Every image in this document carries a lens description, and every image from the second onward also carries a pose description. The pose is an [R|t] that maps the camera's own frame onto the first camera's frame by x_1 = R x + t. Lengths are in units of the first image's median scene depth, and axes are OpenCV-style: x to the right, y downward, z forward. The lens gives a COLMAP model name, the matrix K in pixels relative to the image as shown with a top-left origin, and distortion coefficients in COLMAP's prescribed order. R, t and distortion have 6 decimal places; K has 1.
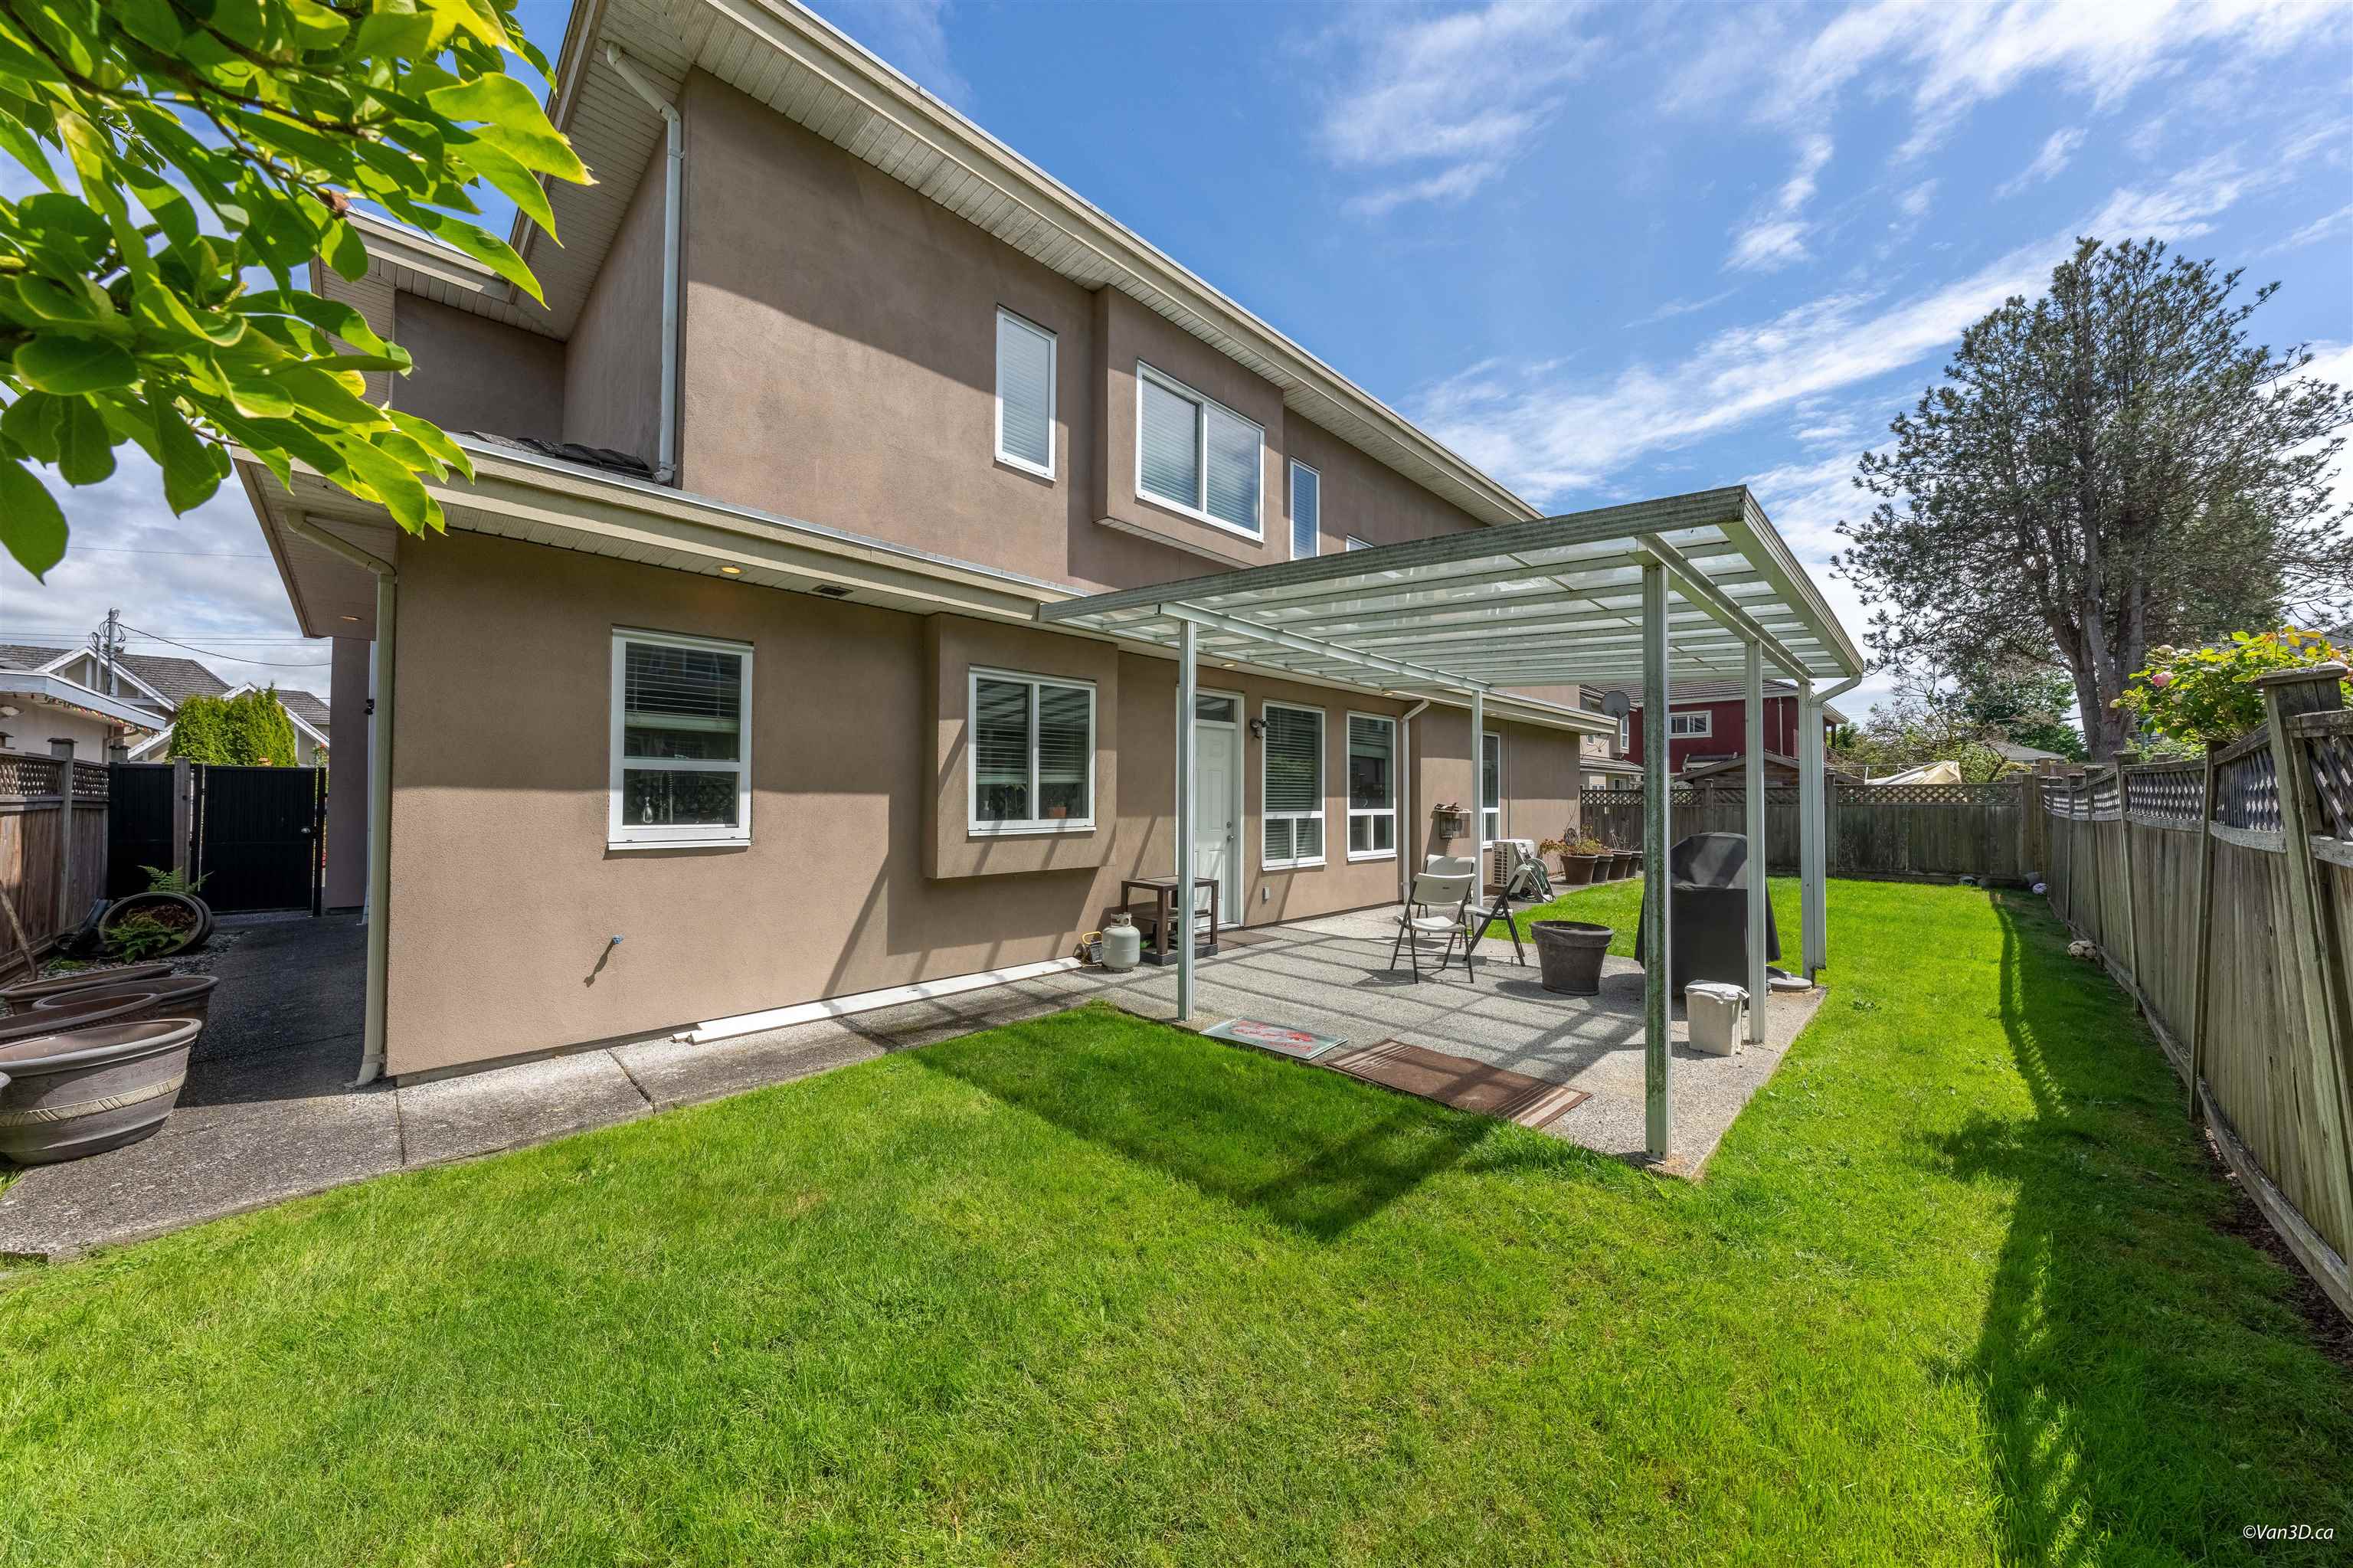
lens RADIAL K [[800.2, 0, 1171.8], [0, 800.2, 784.2], [0, 0, 1]] dist [-0.000356, 0.000253]
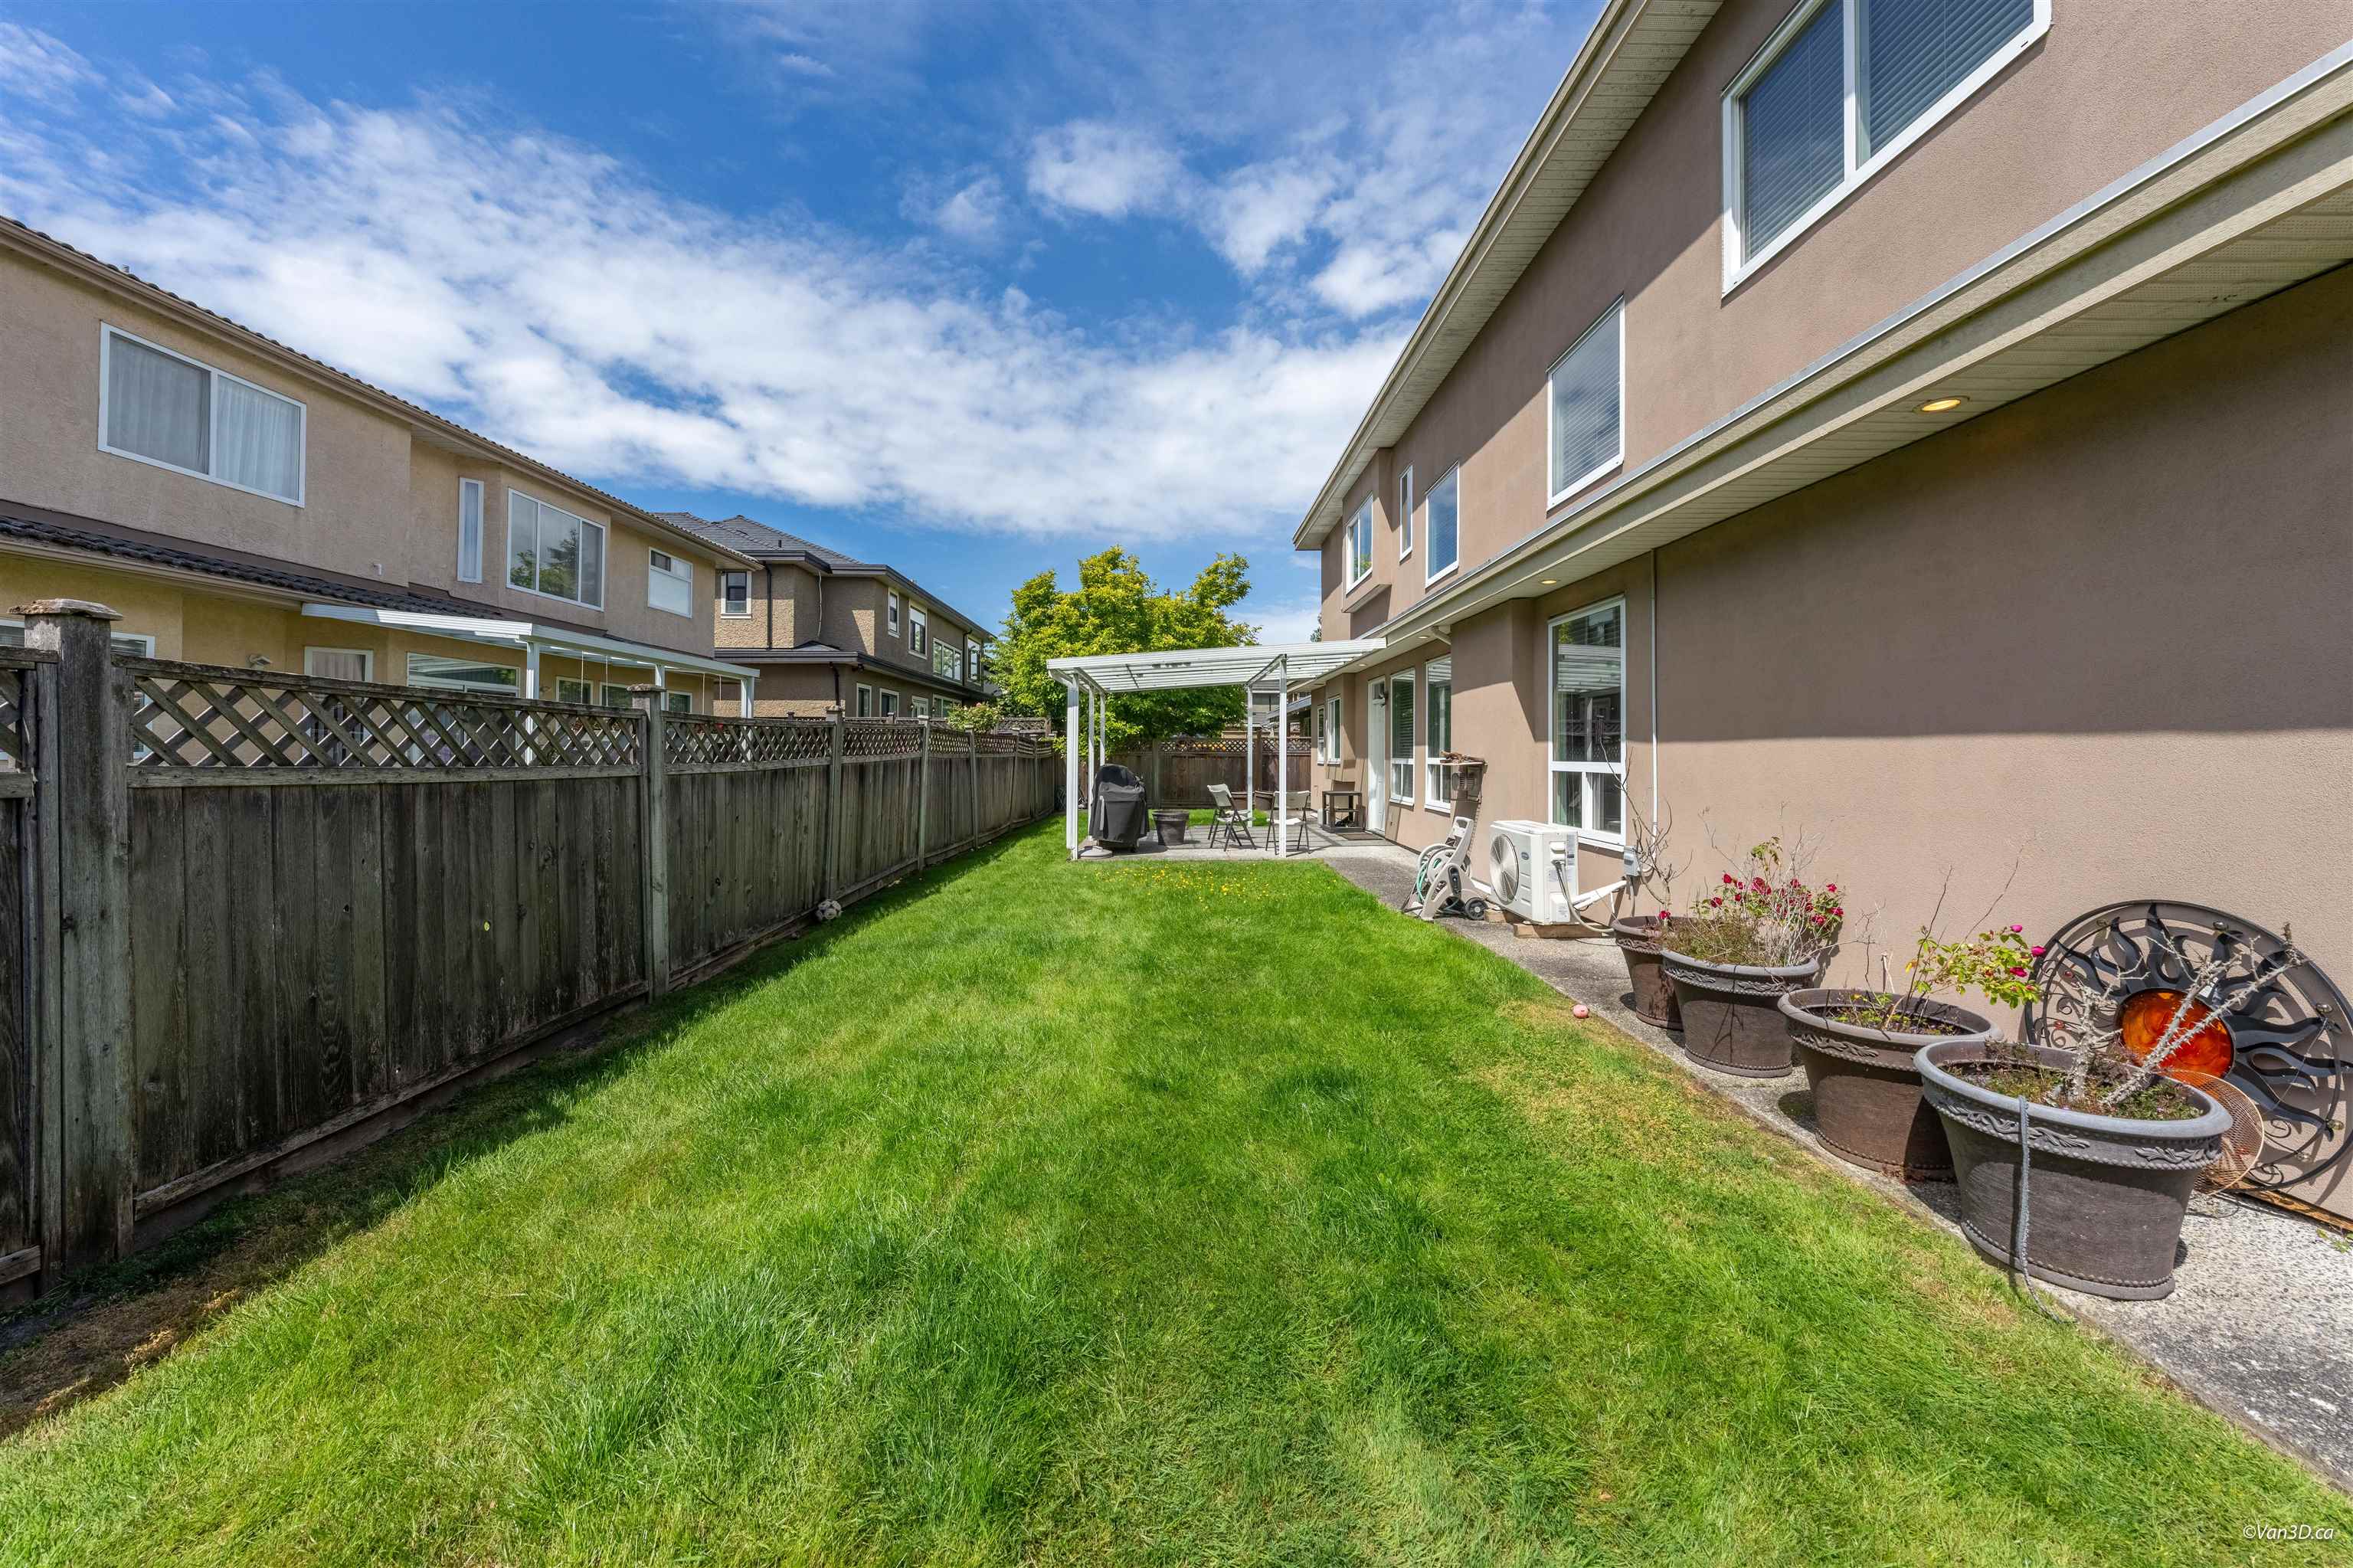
lens RADIAL K [[800.2, 0, 1176.4], [0, 800.2, 758.3], [0, 0, 1]] dist [-0.000356, 0.000253]
pose [[-0.703550, 0.009130, -0.710587, 2.309535], [0.011473, 0.999933, 0.001489, 0.061204], [0.710553, -0.007105, -0.703608, 3.025250]]
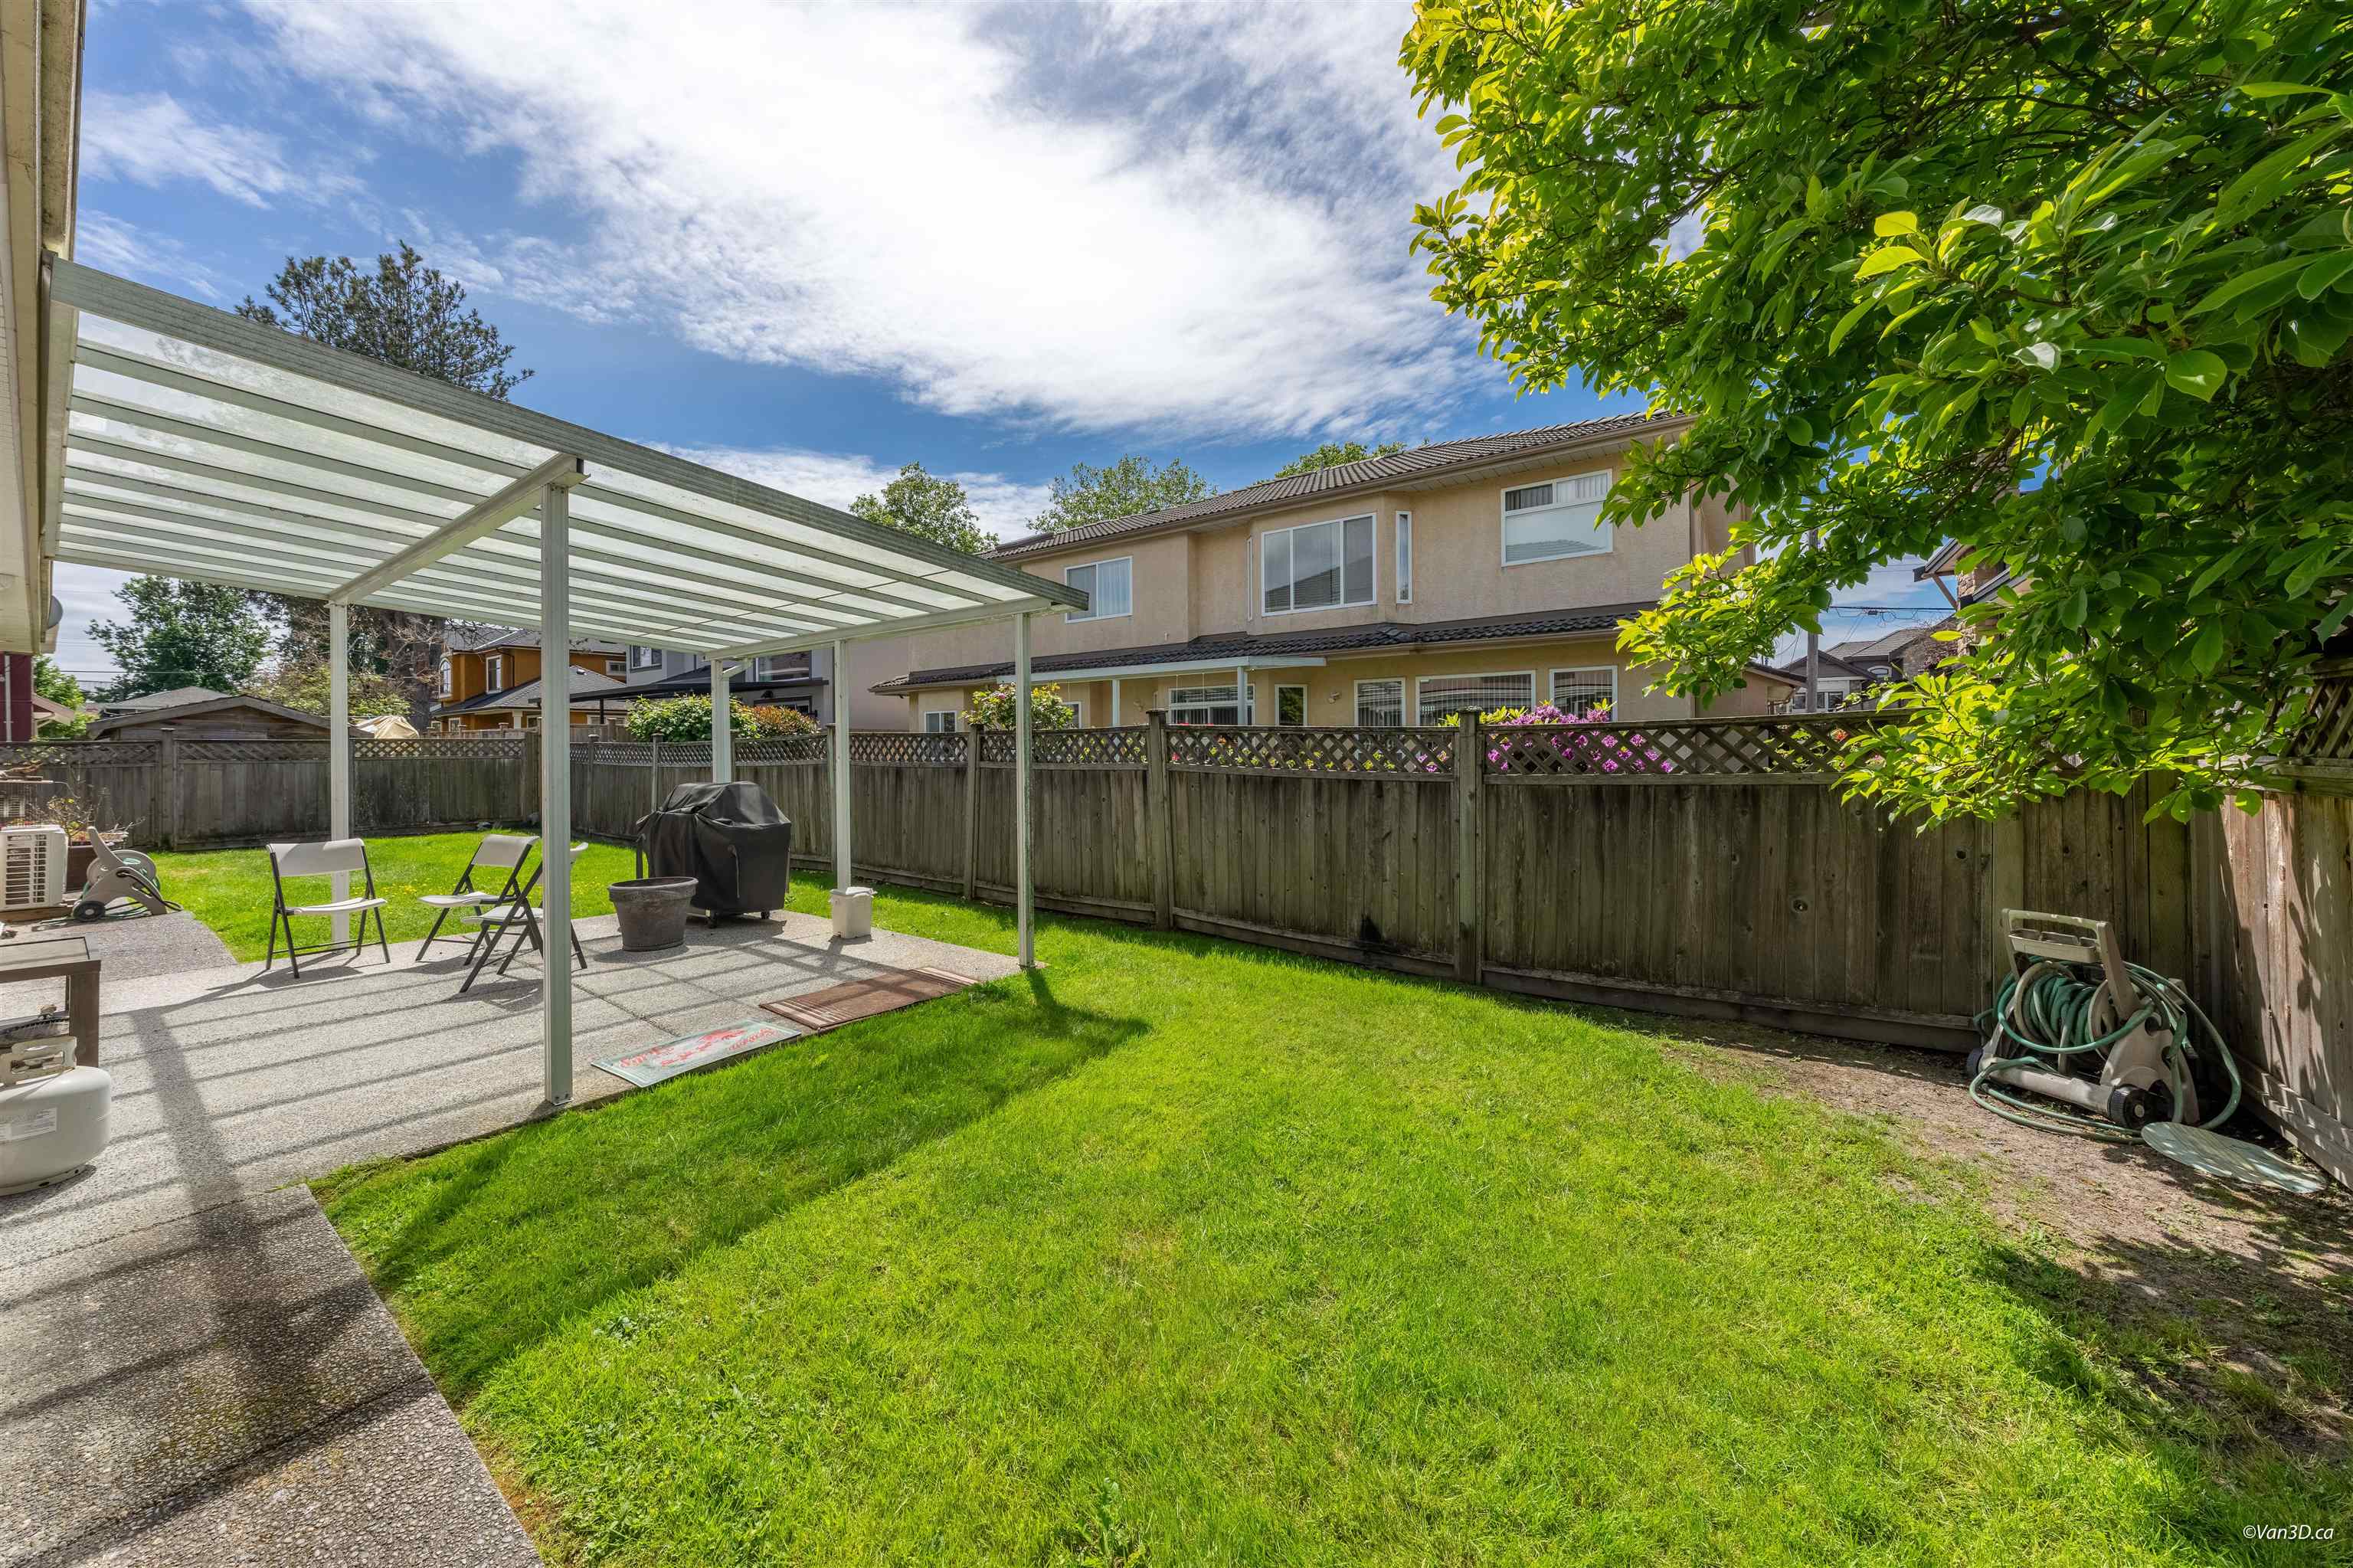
lens RADIAL K [[800.2, 0, 1187.8], [0, 800.2, 739.5], [0, 0, 1]] dist [-0.000356, 0.000253]
pose [[-0.157973, 0.005714, 0.987427, -0.768032], [-0.008514, 0.999938, -0.007148, 0.000773], [-0.987407, -0.009536, -0.157915, 0.648480]]
